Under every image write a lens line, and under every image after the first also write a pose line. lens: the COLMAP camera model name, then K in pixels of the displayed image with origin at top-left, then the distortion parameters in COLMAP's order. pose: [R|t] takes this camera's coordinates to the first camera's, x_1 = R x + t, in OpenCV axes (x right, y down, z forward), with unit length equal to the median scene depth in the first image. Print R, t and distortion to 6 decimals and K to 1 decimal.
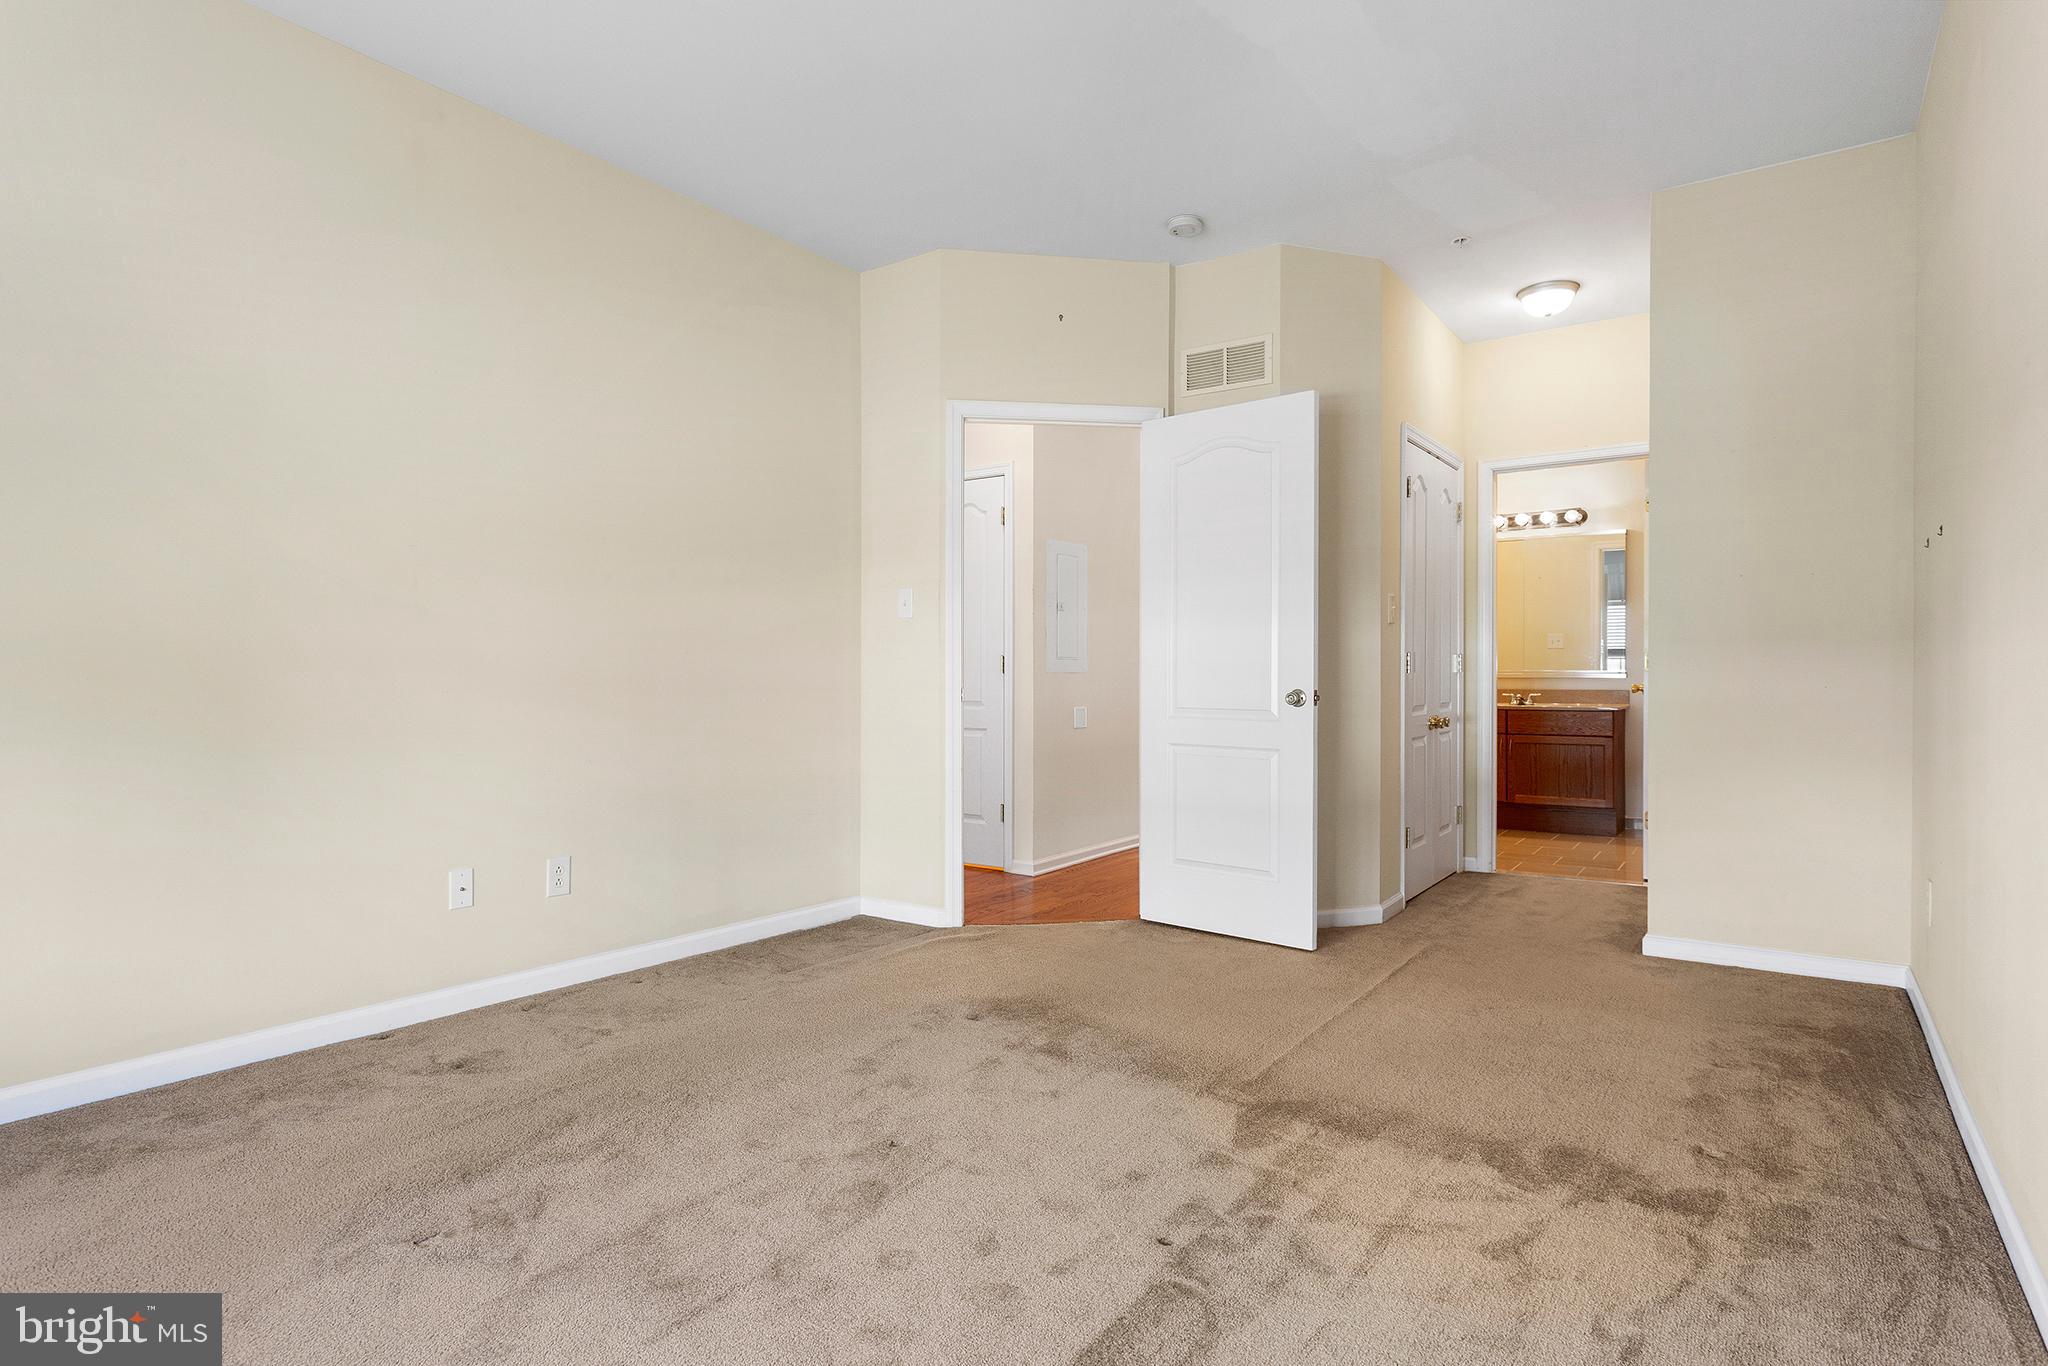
lens RADIAL K [[1076.4, 0, 1011.2], [0, 1076.4, 672.9], [0, 0, 1]] dist [-0.005746, 0.007997]
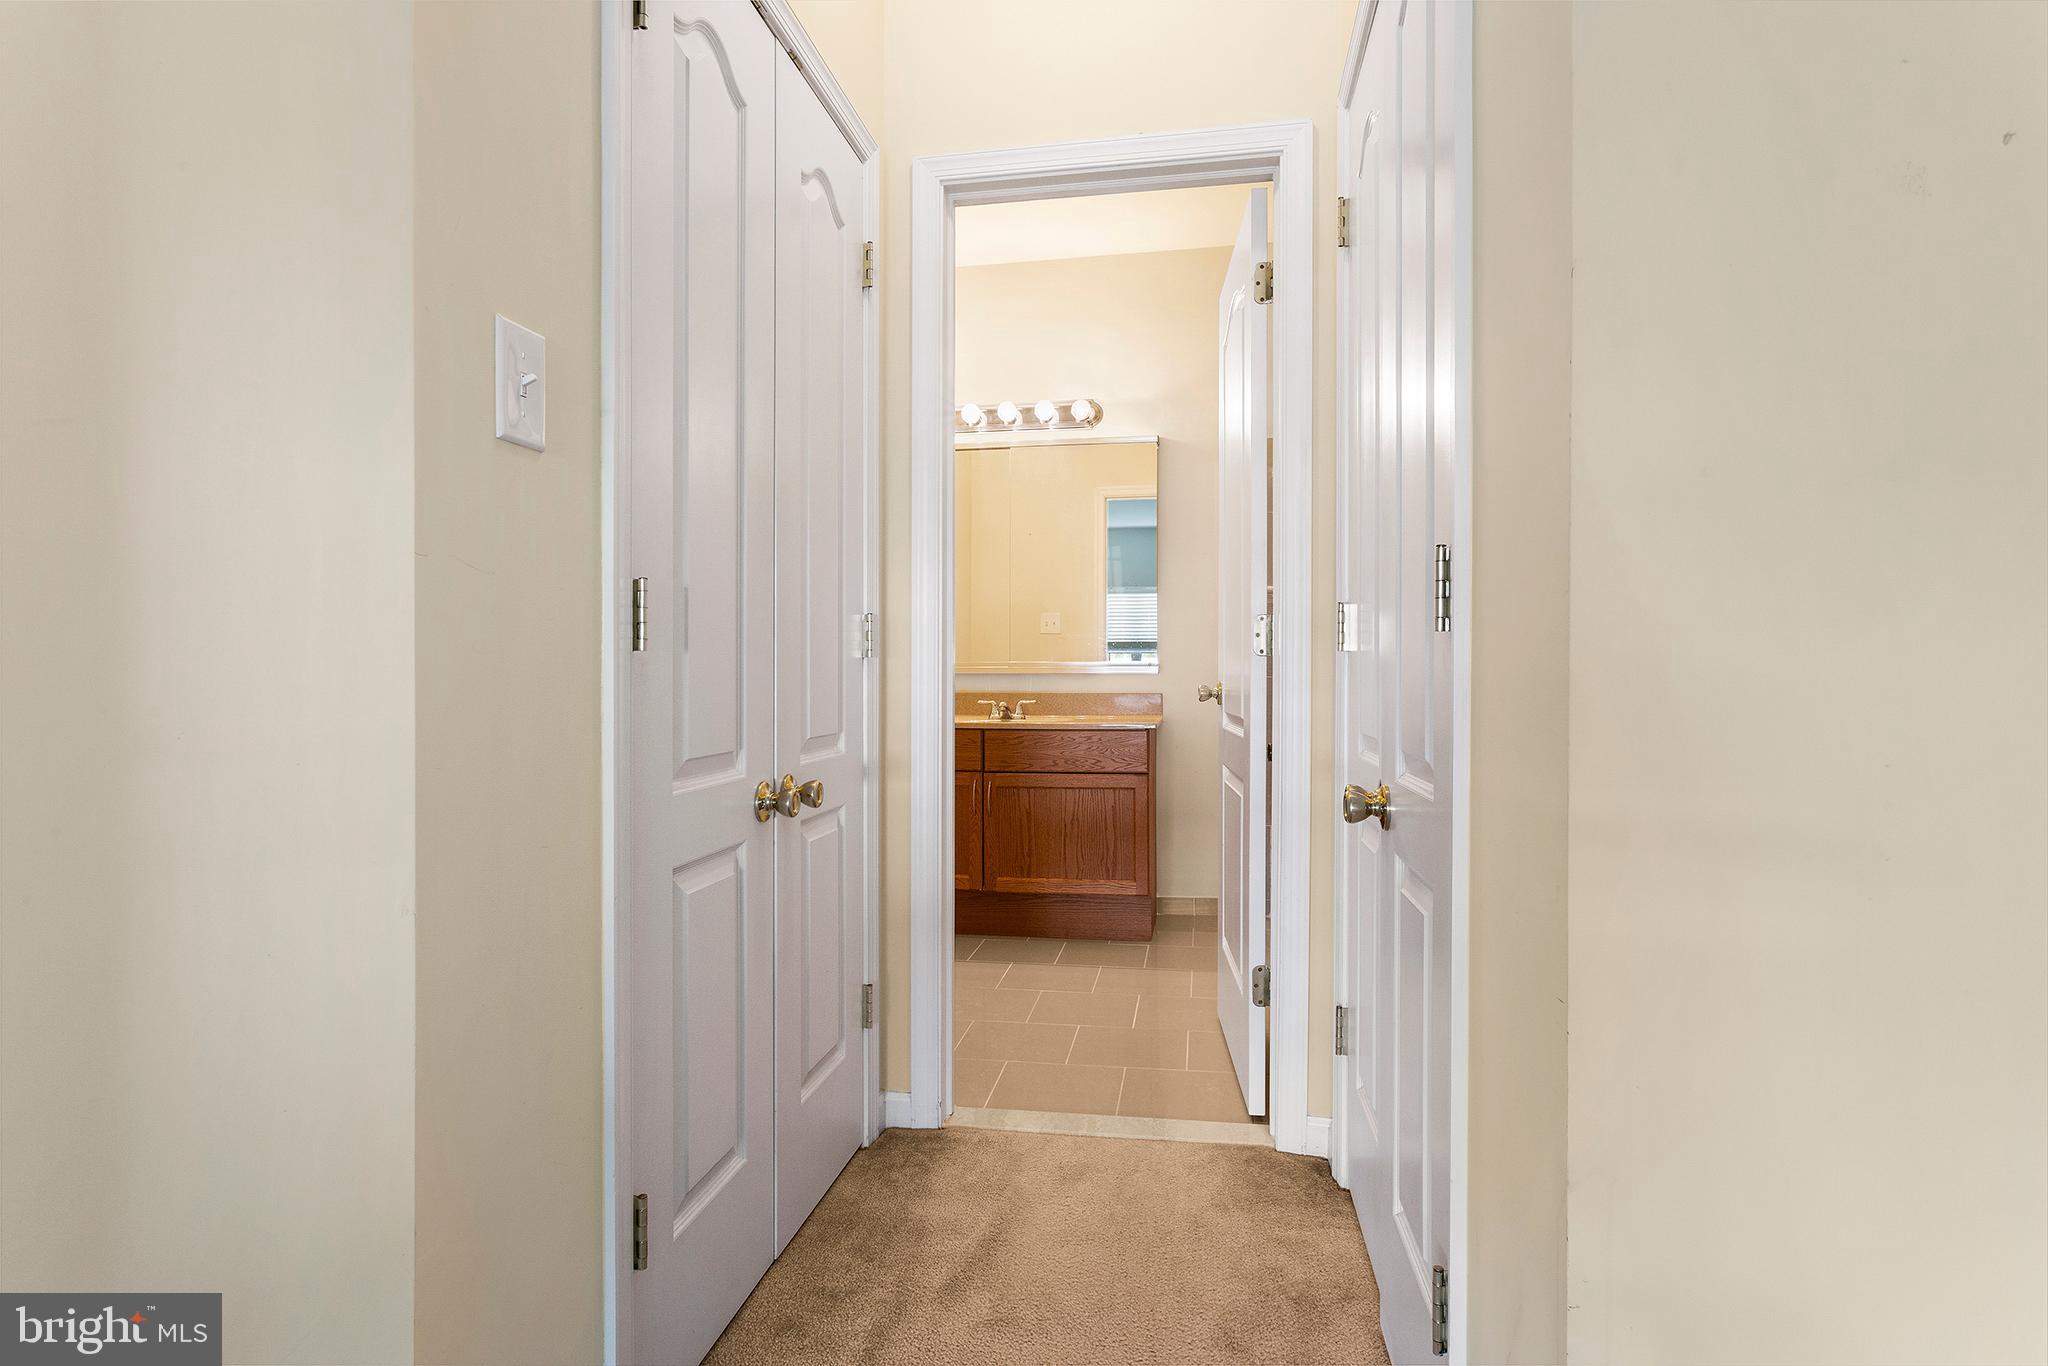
lens RADIAL K [[1076.4, 0, 1011.2], [0, 1076.4, 672.9], [0, 0, 1]] dist [-0.005746, 0.007997]
pose [[0.902664, 0.000253, 0.430345, 0.234503], [0.000041, 1.000000, -0.000674, 0.004703], [-0.430345, 0.000626, 0.902664, 0.490718]]
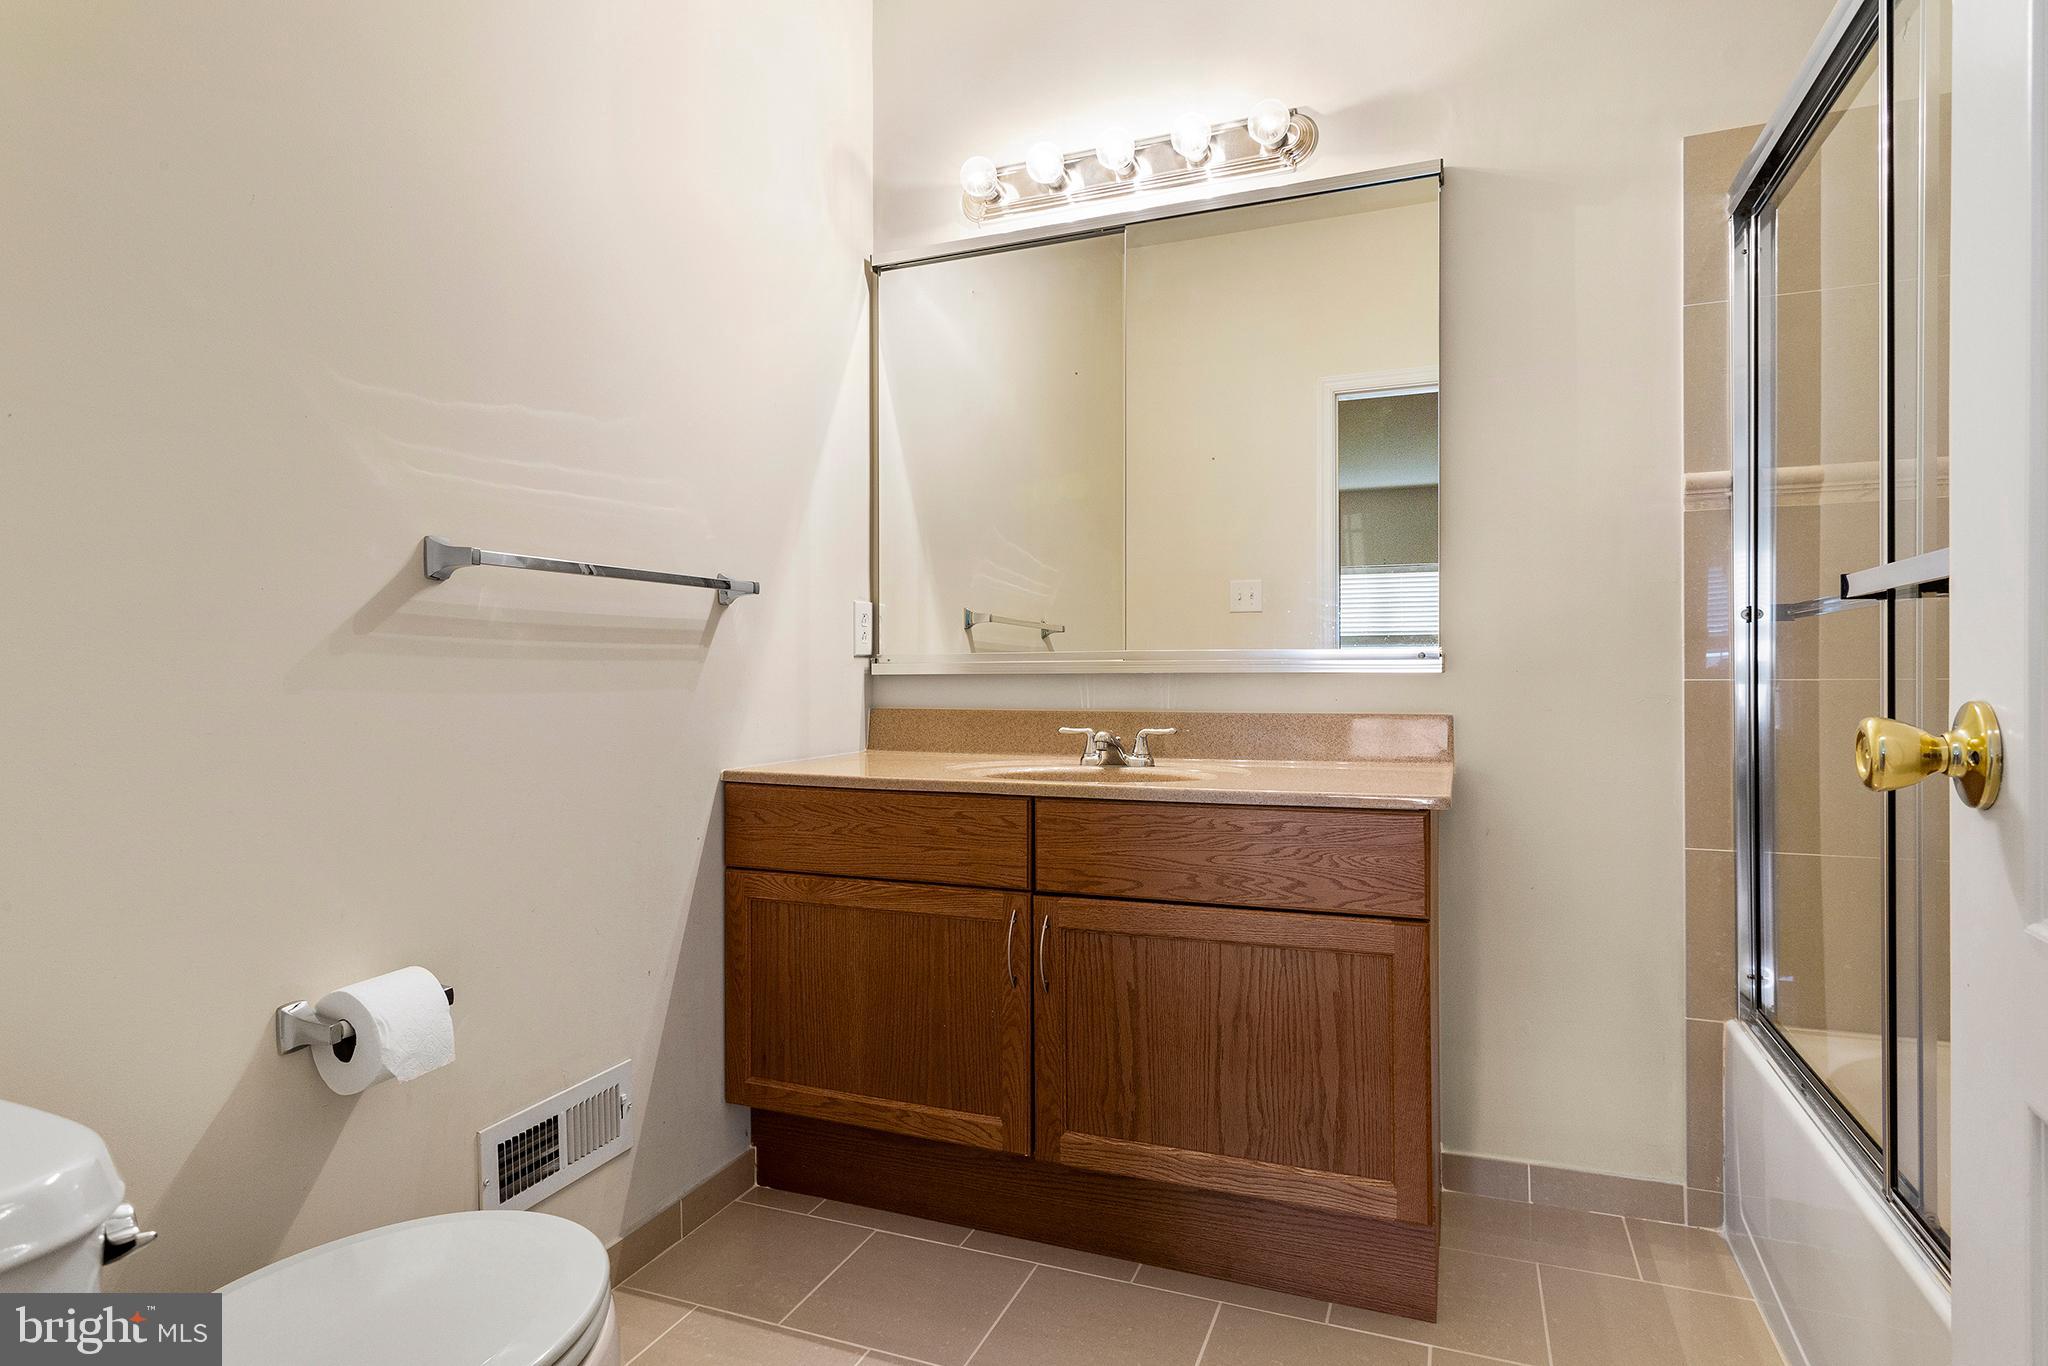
lens RADIAL K [[1076.4, 0, 1011.2], [0, 1076.4, 672.9], [0, 0, 1]] dist [-0.005746, 0.007997]
pose [[0.972297, 0.005413, 0.233686, 0.406316], [-0.003476, 0.999956, -0.008701, 0.007473], [-0.233723, 0.007648, 0.972273, 0.773224]]
